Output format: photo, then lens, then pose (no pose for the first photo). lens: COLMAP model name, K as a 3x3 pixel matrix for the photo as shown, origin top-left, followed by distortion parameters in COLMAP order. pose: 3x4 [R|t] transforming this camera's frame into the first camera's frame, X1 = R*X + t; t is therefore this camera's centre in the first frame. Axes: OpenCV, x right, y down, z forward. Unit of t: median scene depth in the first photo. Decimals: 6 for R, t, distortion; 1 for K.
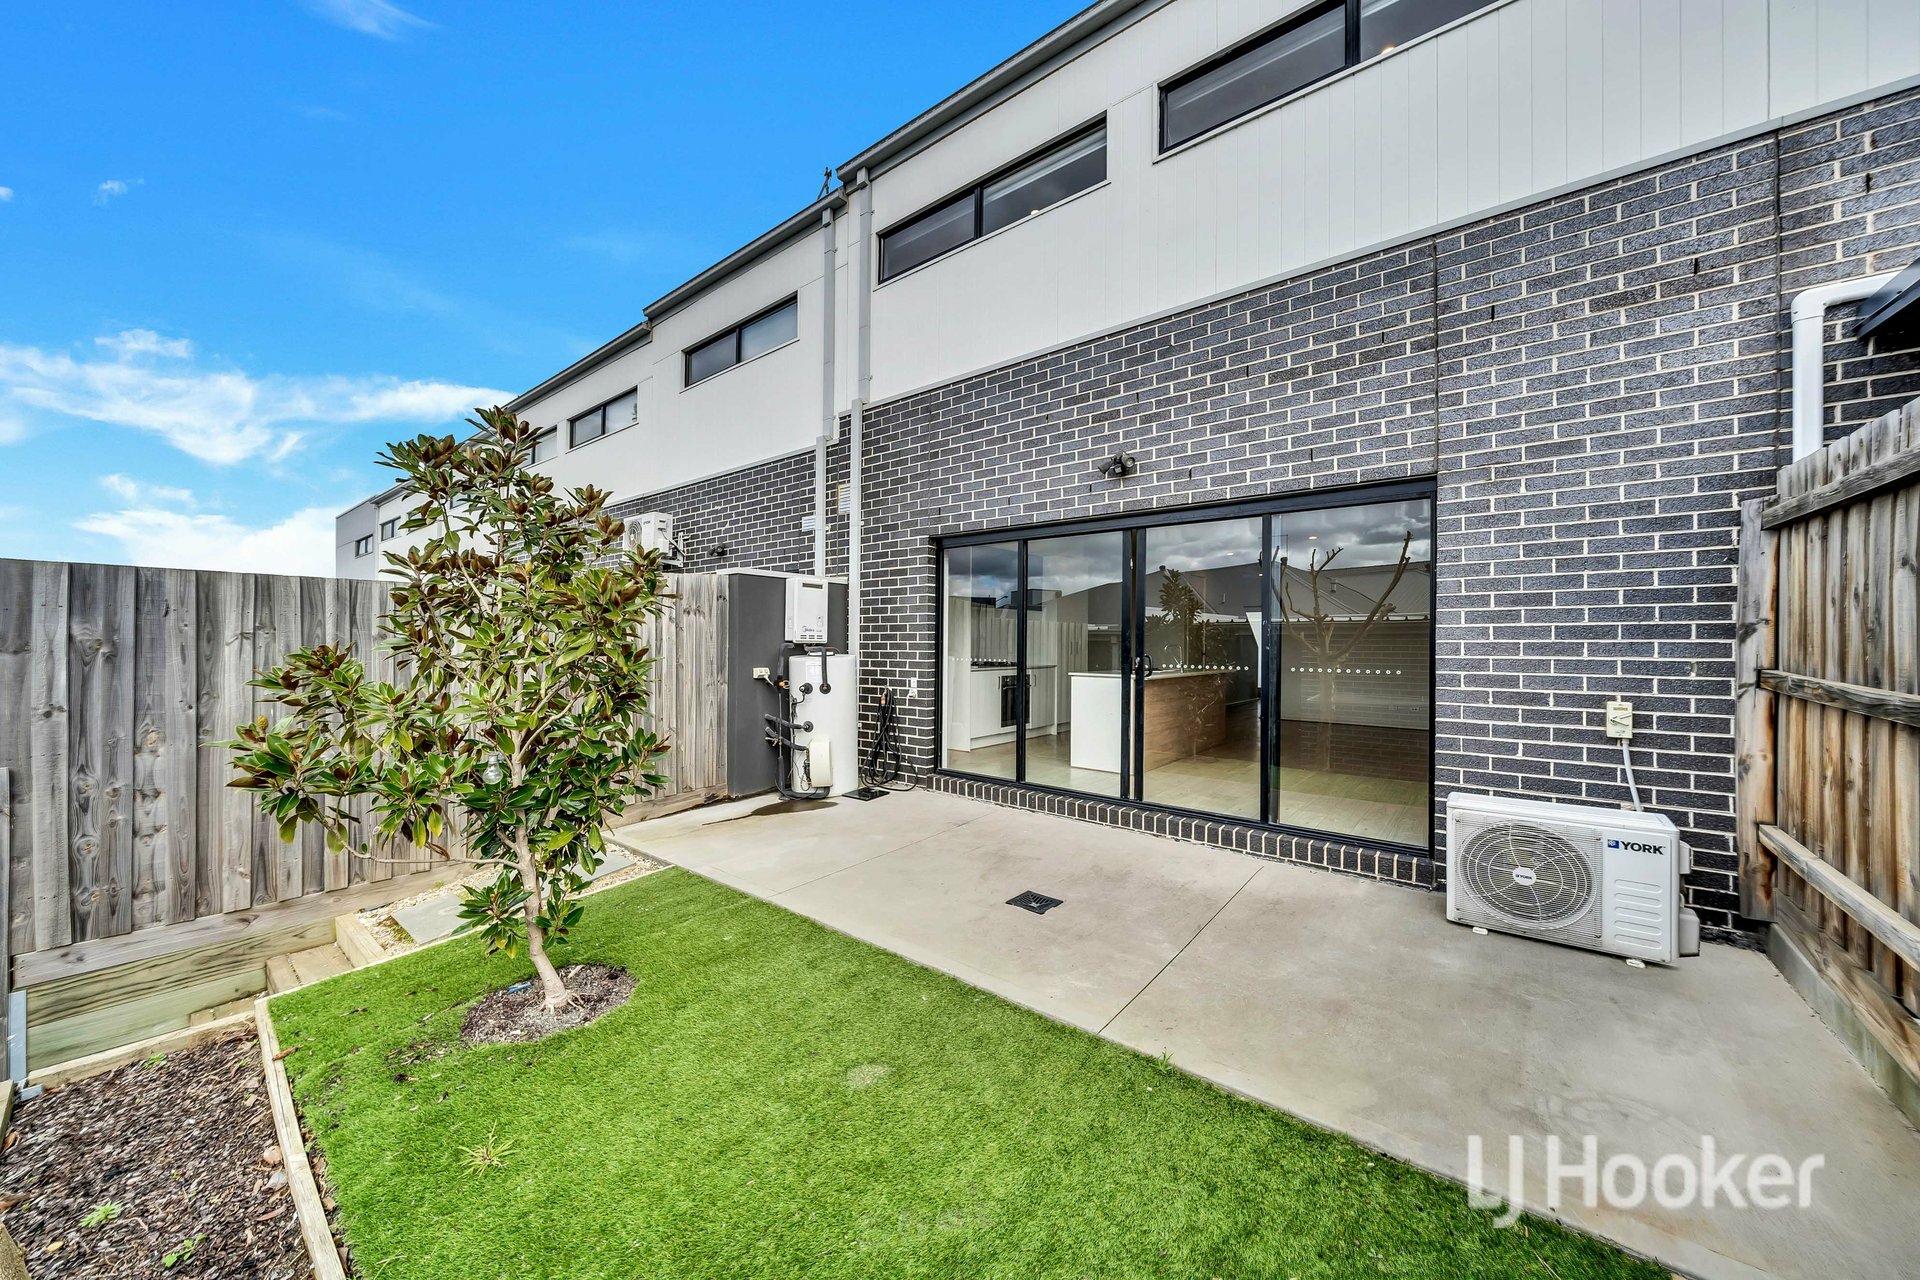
lens RADIAL K [[664.0, 0, 935.7], [0, 664.0, 643.6], [0, 0, 1]] dist [0.000085, 0.000028]
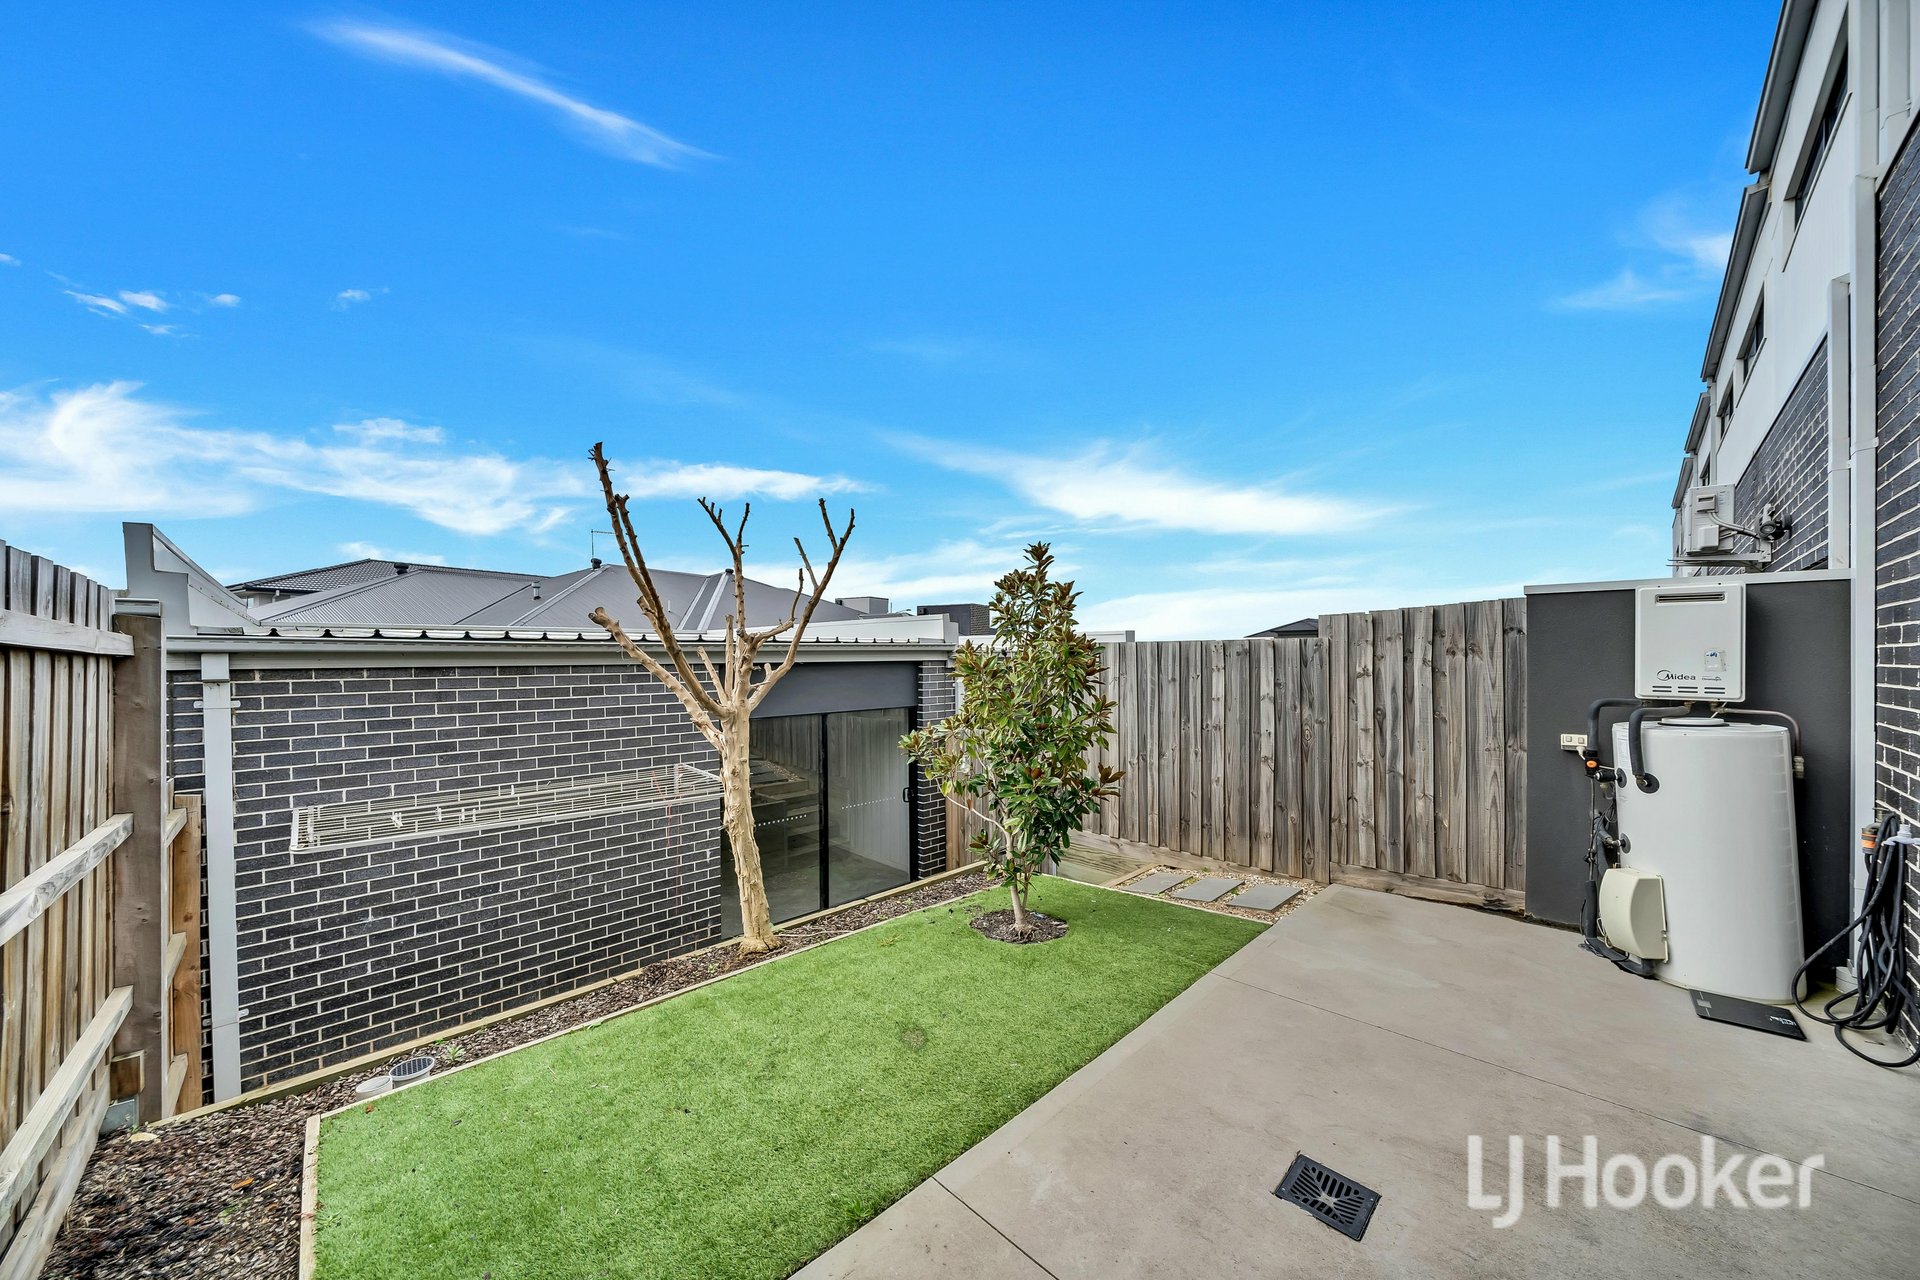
lens RADIAL K [[664.0, 0, 935.7], [0, 664.0, 643.6], [0, 0, 1]] dist [0.000085, 0.000028]
pose [[-0.121445, -0.030850, -0.992119, 0.476475], [-0.003975, 0.999524, -0.030594, -0.030816], [0.992590, 0.000228, -0.121510, 0.475032]]
